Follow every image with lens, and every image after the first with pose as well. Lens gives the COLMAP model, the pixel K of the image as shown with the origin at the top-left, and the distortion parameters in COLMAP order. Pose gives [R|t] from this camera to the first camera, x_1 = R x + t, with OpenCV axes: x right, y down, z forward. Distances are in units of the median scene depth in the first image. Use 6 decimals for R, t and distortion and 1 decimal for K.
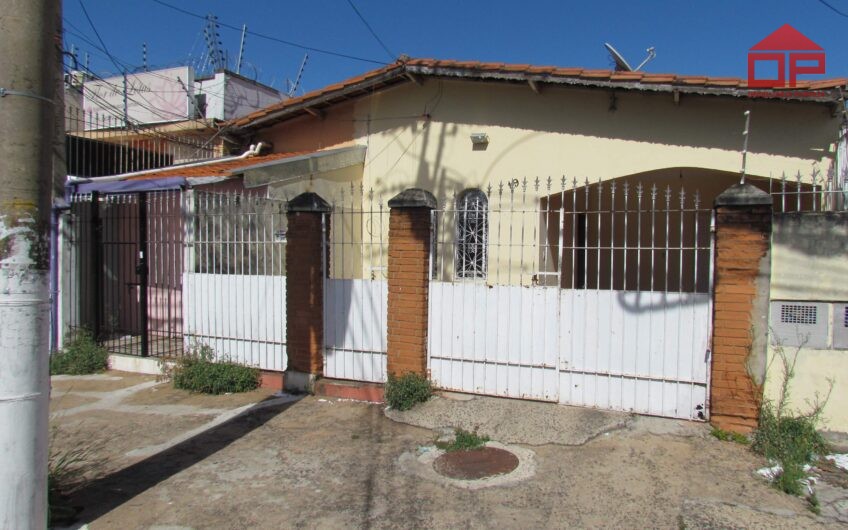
lens RADIAL K [[586.6, 0, 420.8], [0, 586.6, 271.5], [0, 0, 1]] dist [-0.043102, 0.012215]
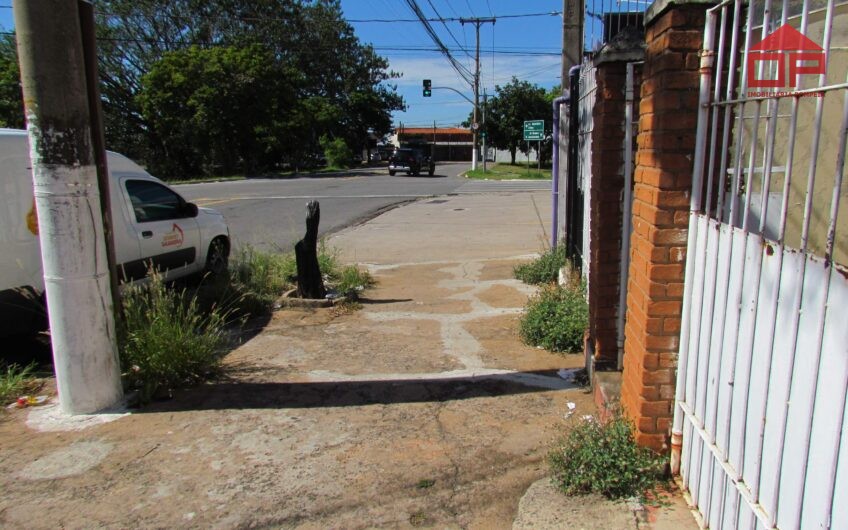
lens RADIAL K [[586.6, 0, 426.5], [0, 586.6, 269.0], [0, 0, 1]] dist [-0.043102, 0.012215]
pose [[0.304434, 0.172550, -0.936775, 0.233446], [-0.023611, 0.984521, 0.173672, -0.005392], [0.952241, -0.030754, 0.303795, 0.541451]]
